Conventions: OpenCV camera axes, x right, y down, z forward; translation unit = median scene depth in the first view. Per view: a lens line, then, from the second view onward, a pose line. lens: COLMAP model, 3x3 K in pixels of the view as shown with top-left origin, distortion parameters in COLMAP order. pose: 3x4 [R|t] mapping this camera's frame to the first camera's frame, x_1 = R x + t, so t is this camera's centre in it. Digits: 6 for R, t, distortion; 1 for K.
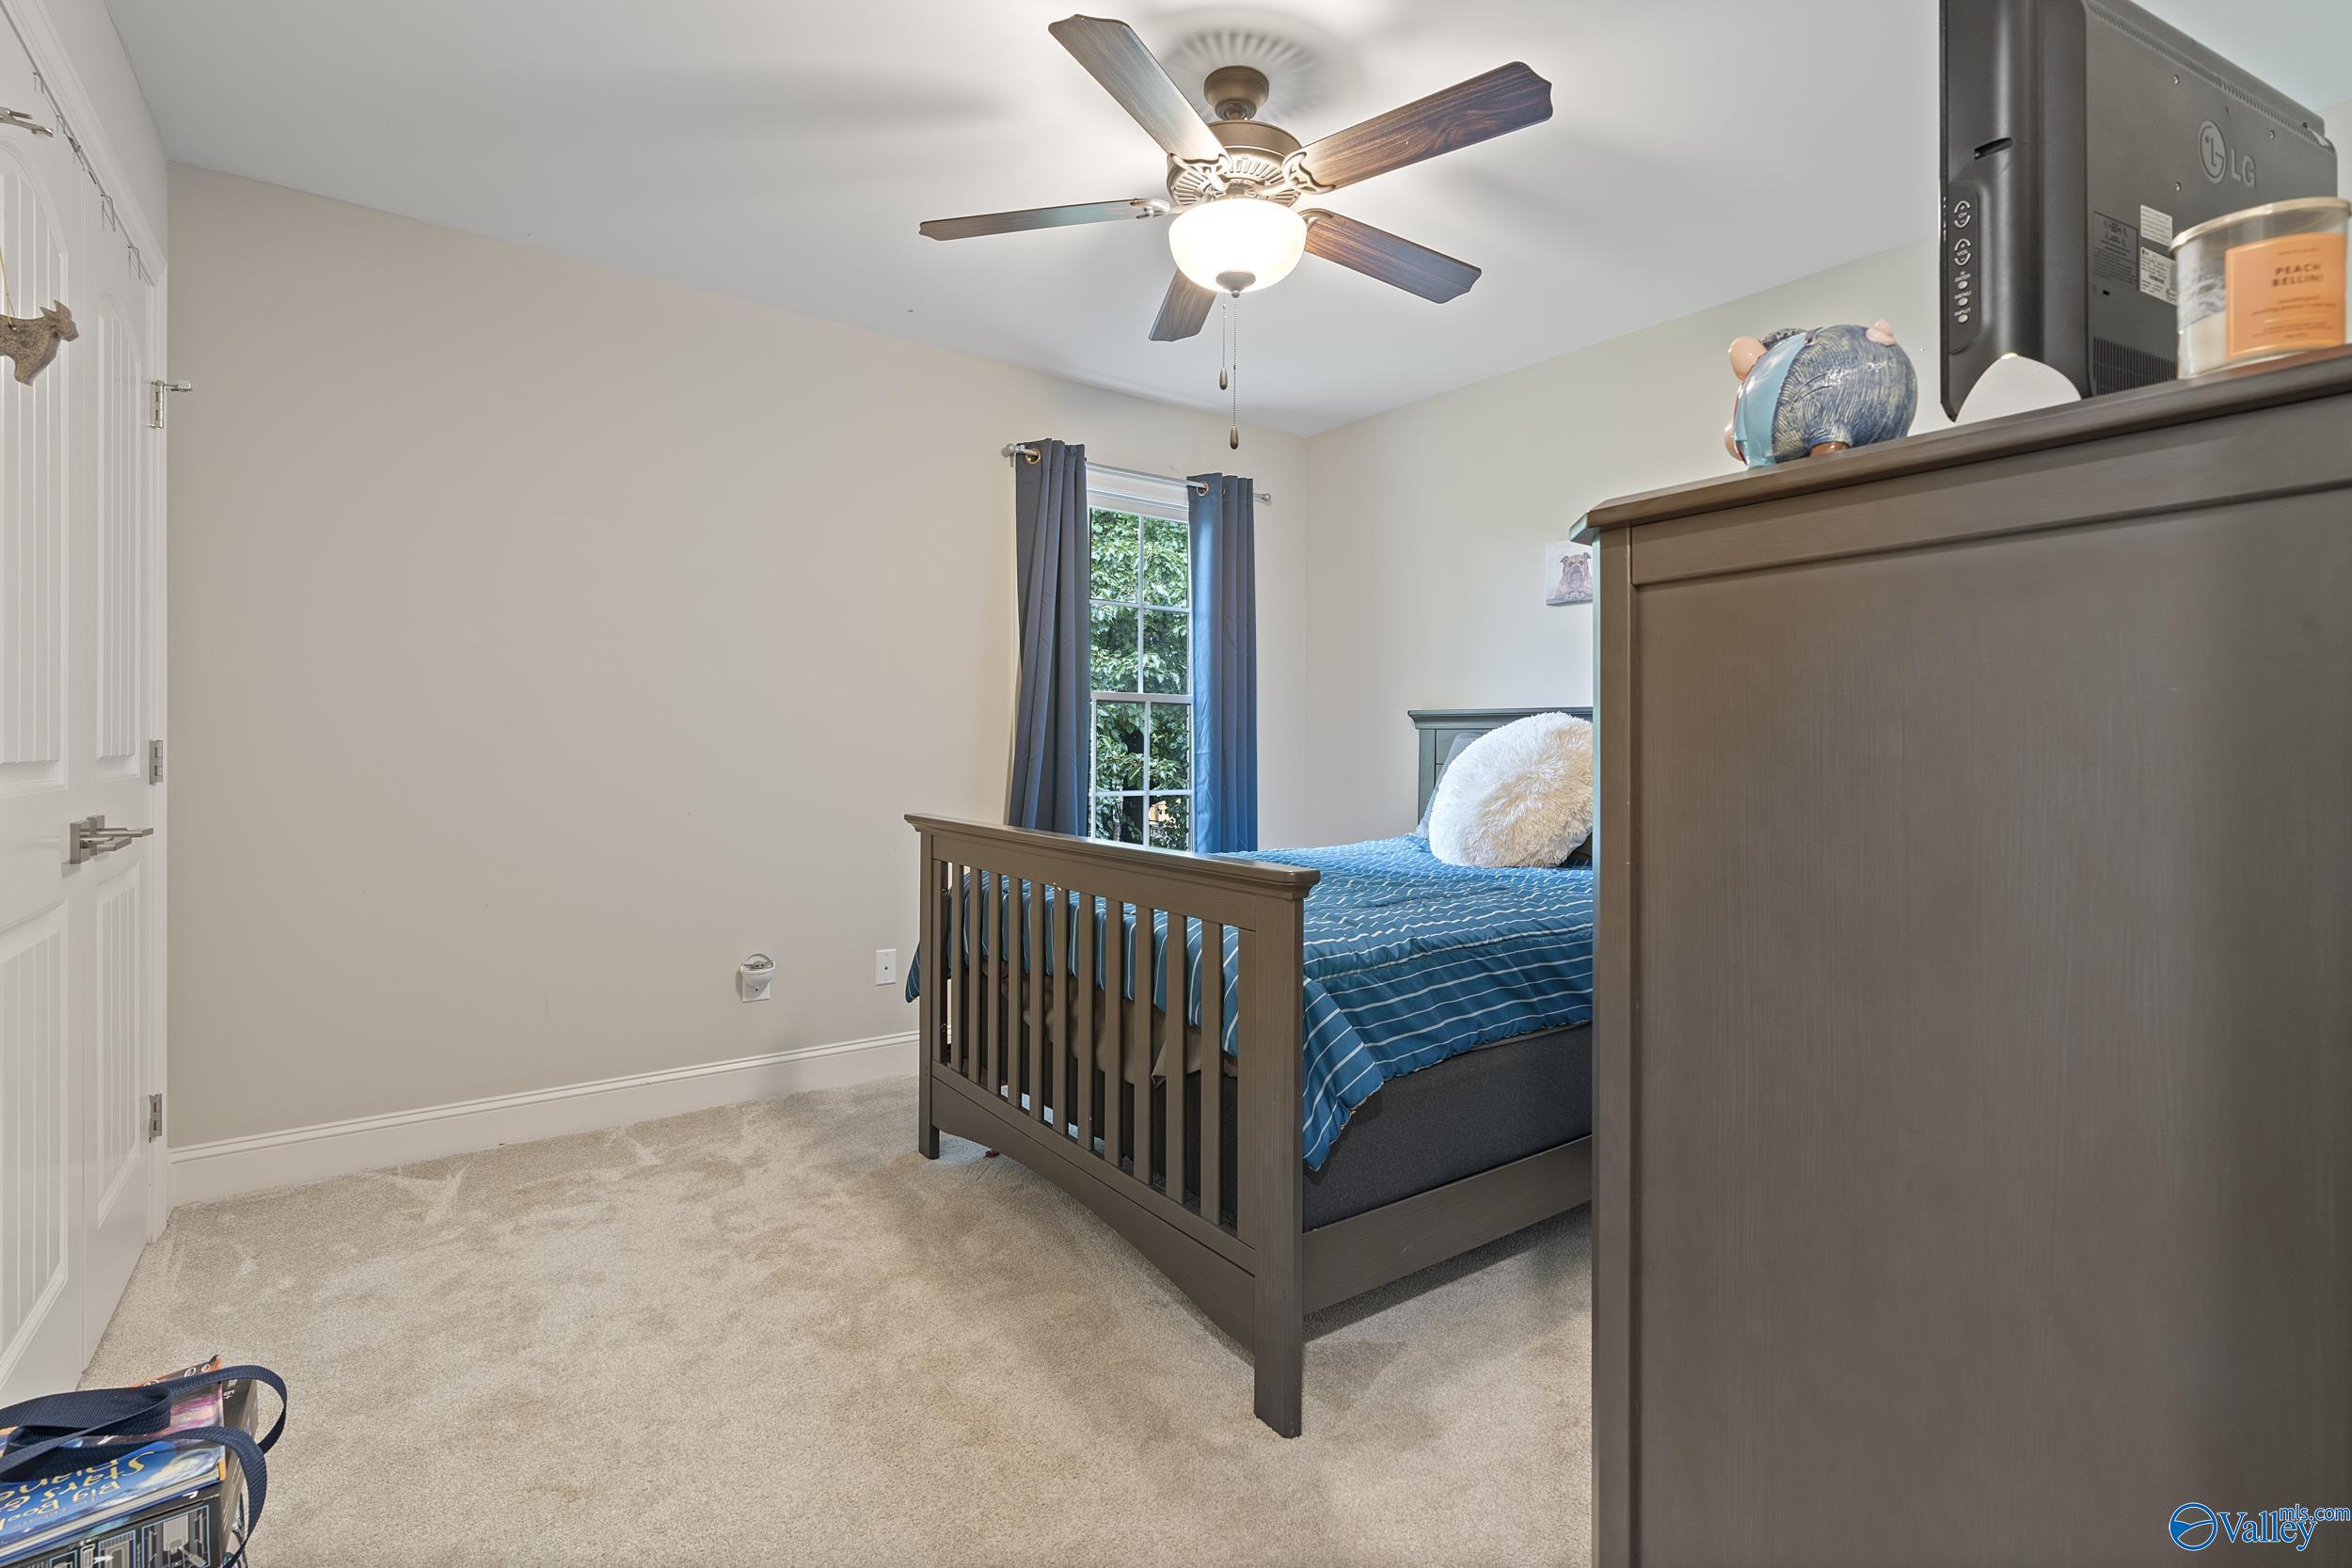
lens RADIAL K [[1070.9, 0, 1182.2], [0, 1070.9, 763.7], [0, 0, 1]] dist [0.002107, 0.000674]
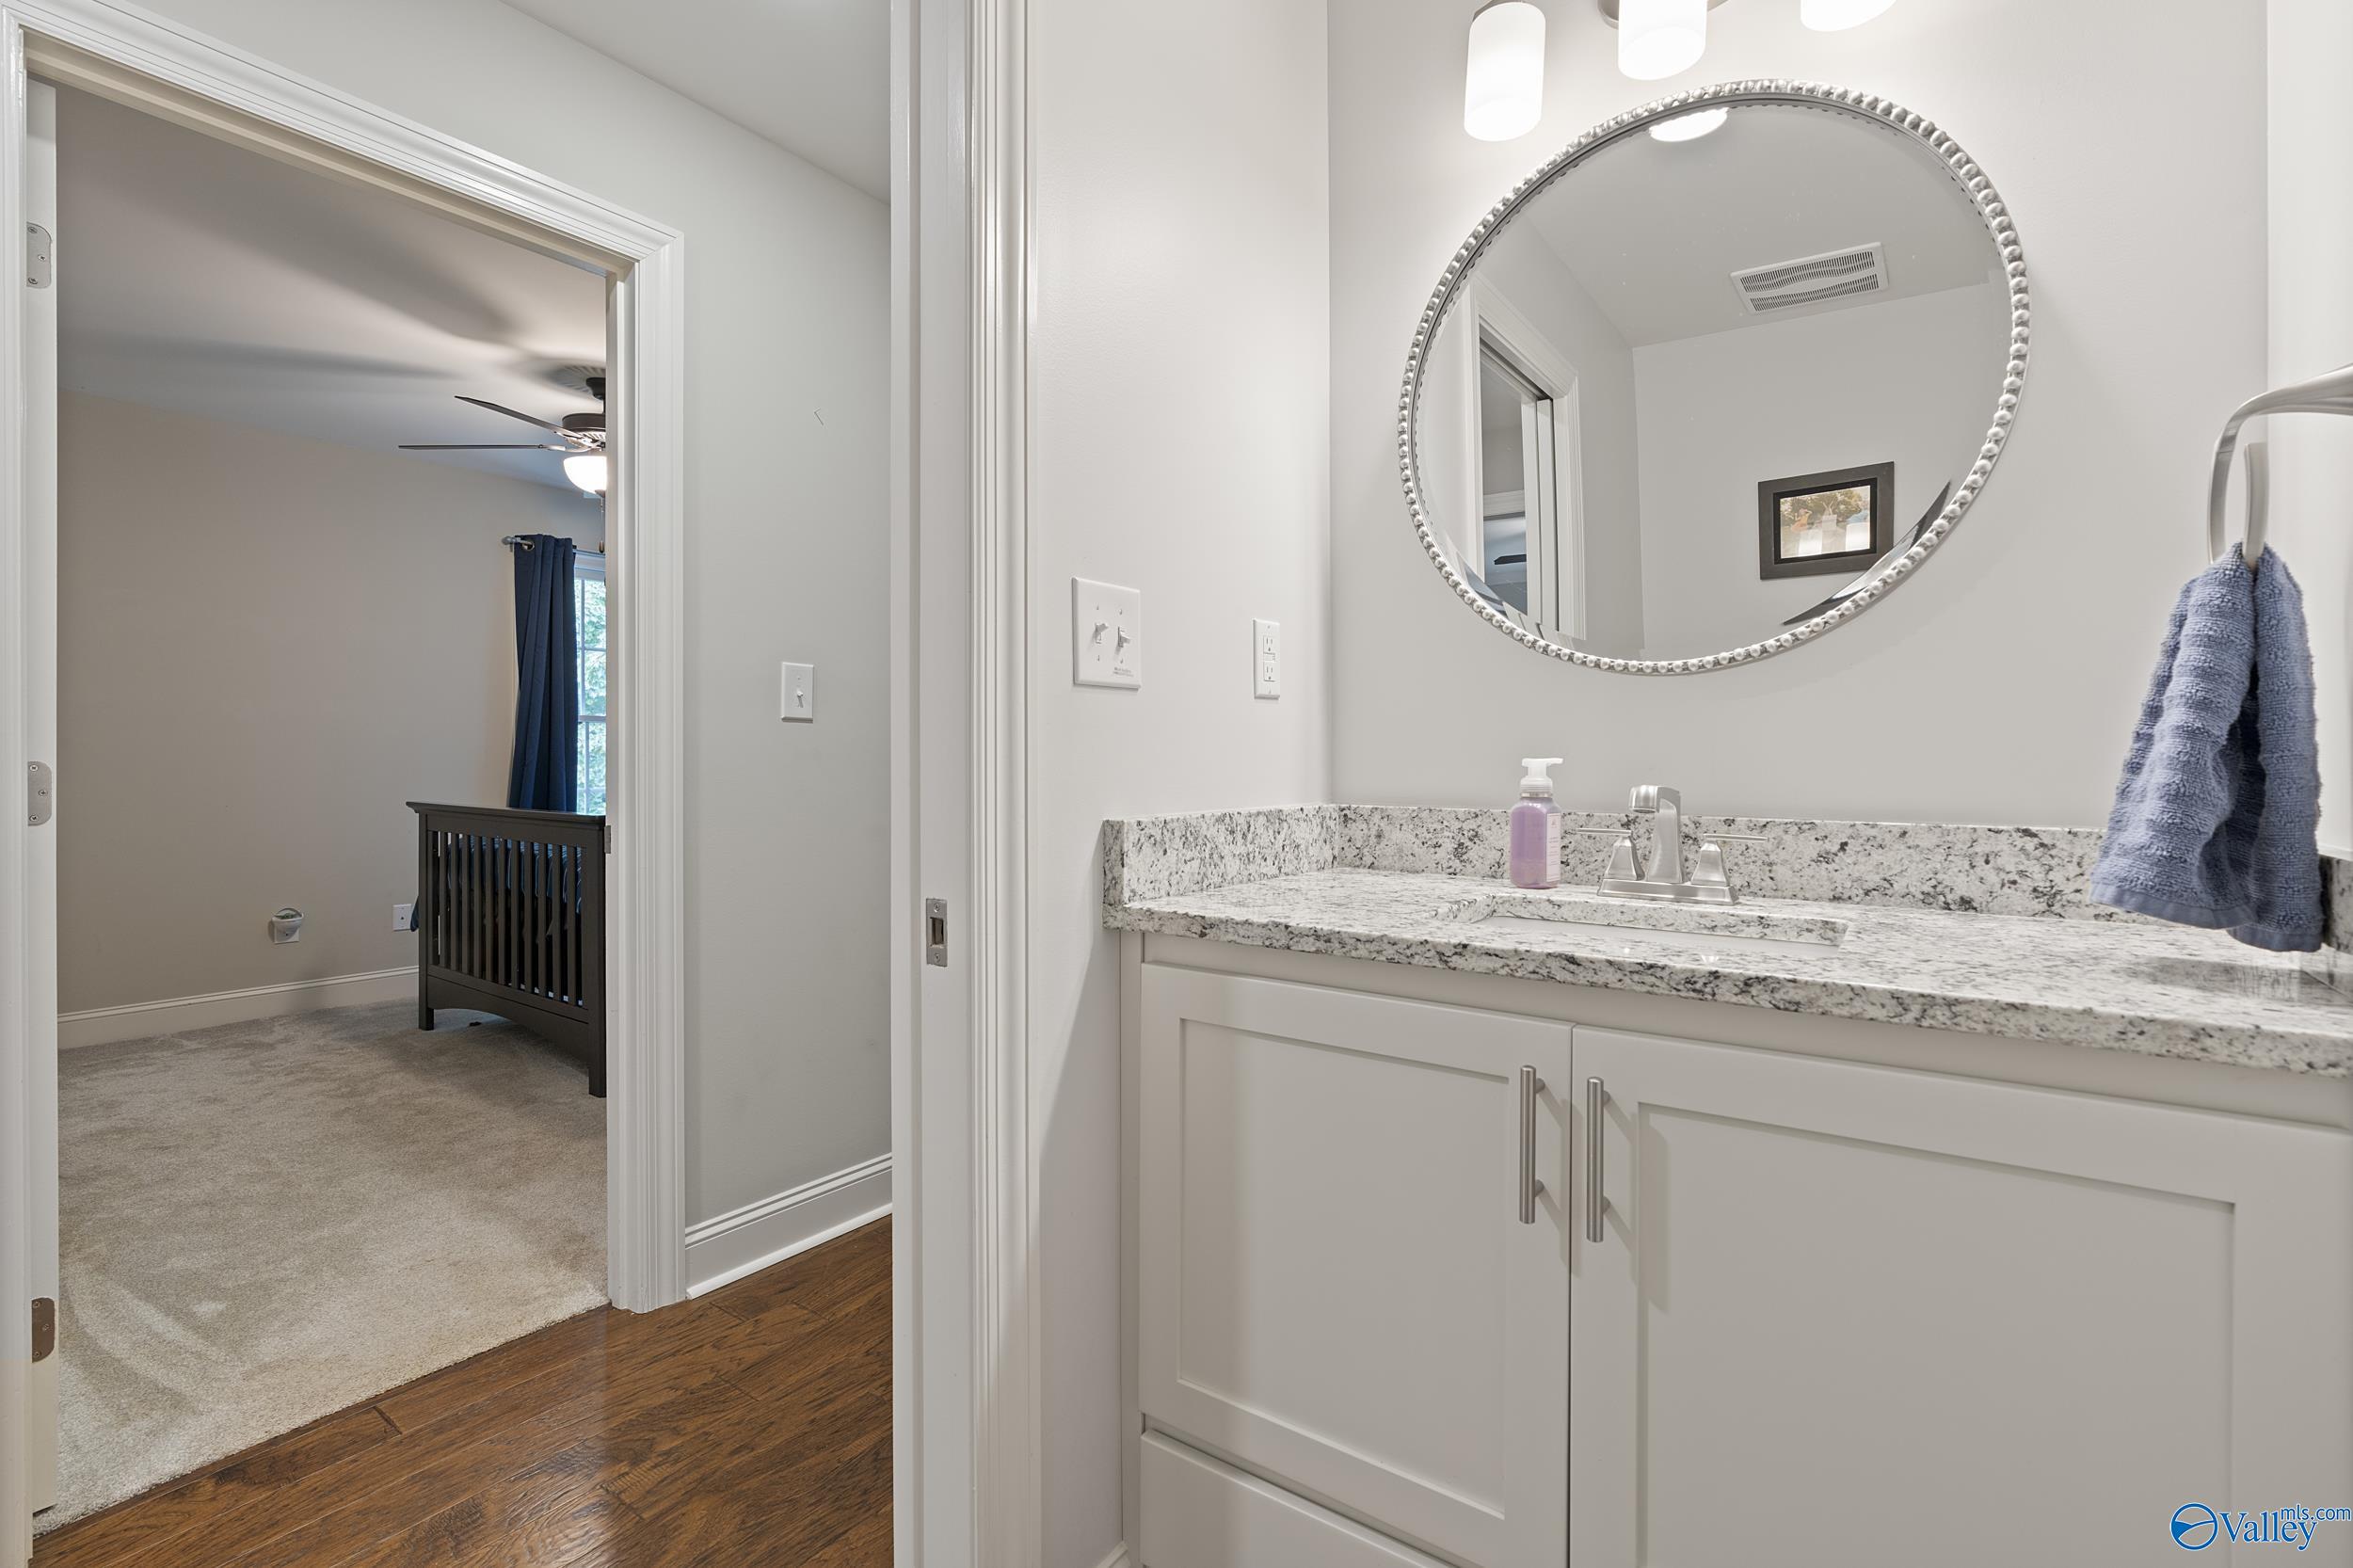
lens RADIAL K [[1071.5, 0, 1182.7], [0, 1071.5, 763.7], [0, 0, 1]] dist [0.002107, 0.000674]
pose [[0.952022, -0.007063, 0.305947, 0.306833], [0.008971, 0.999948, -0.004829, 0.011585], [-0.305897, 0.007342, 0.952036, -0.735620]]
